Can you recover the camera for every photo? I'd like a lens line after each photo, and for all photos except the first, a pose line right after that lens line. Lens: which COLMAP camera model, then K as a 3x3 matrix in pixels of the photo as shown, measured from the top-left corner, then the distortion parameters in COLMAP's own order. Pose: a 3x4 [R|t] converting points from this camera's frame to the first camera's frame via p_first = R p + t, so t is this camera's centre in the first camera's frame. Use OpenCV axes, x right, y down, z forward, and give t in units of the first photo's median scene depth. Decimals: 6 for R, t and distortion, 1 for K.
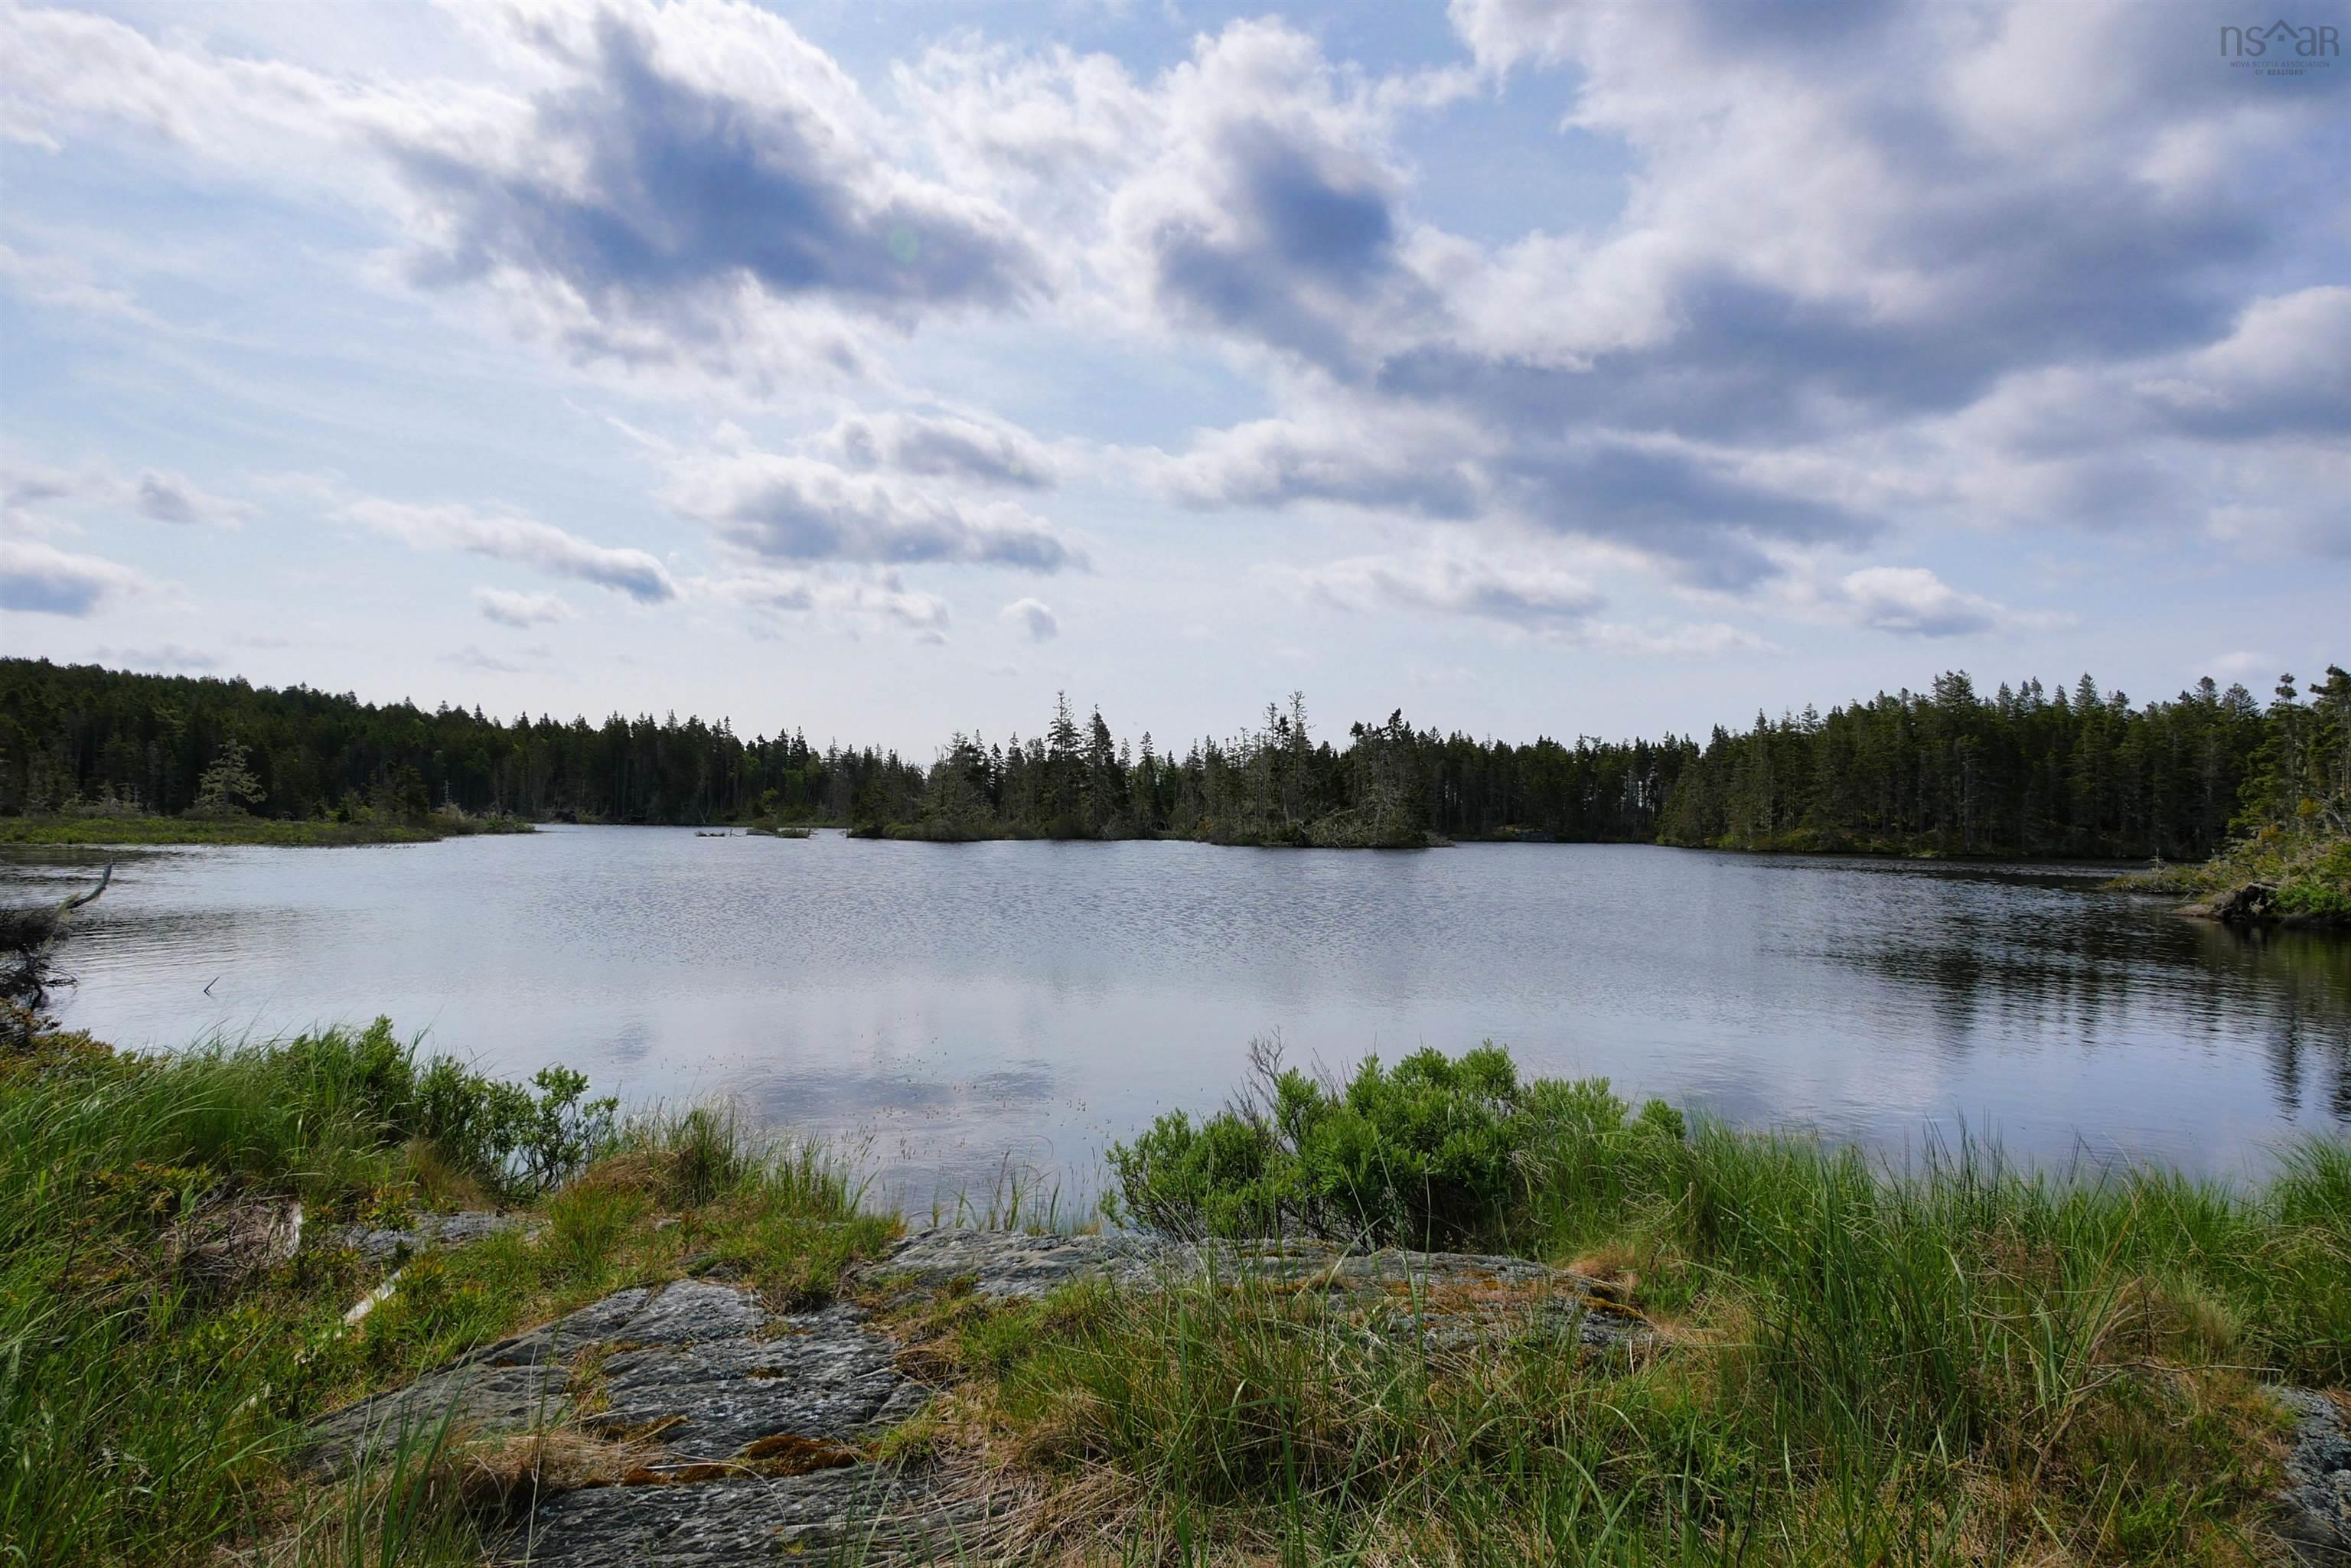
lens RADIAL K [[1257.7, 0, 1177.7], [0, 1257.7, 790.6], [0, 0, 1]] dist [-0.001304, 0.000004]
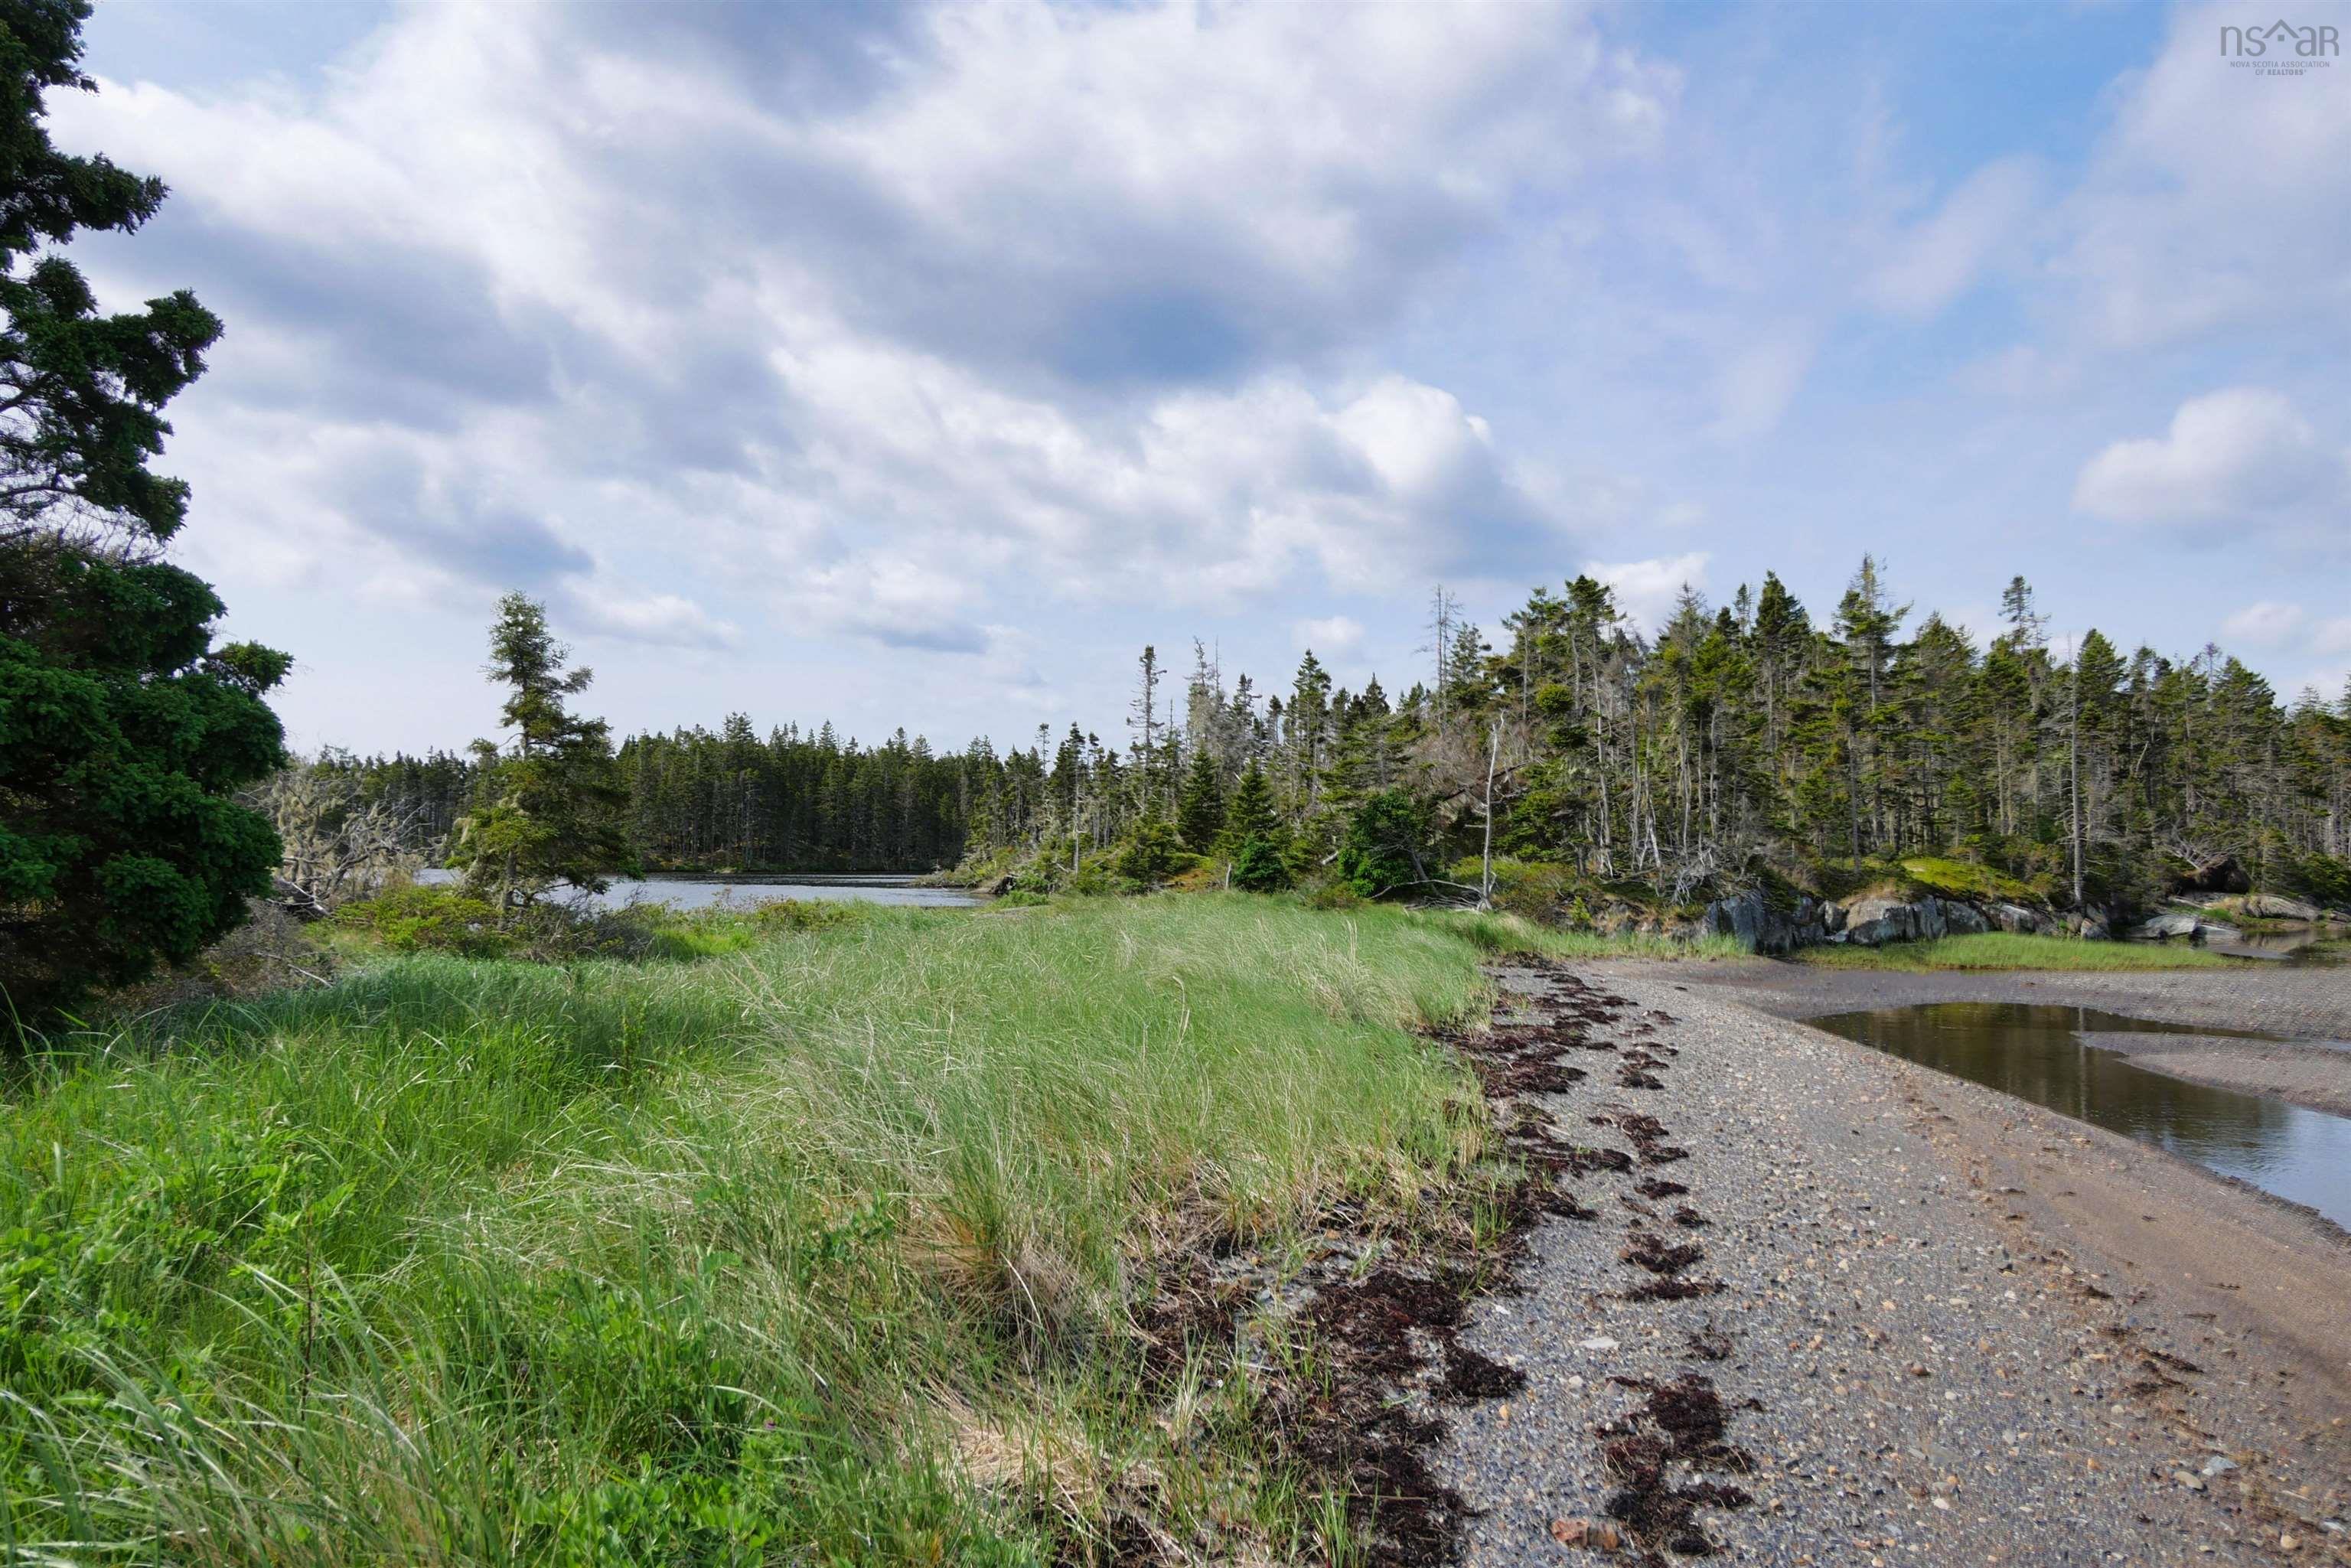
lens RADIAL K [[1359.5, 0, 1175.4], [0, 1359.5, 790.0], [0, 0, 1]] dist [-0.000285, -0.000051]
pose [[0.618650, 0.023092, 0.785328, -0.116309], [-0.012065, 0.999729, -0.019892, -0.003660], [-0.785574, 0.002831, 0.618761, -0.093554]]
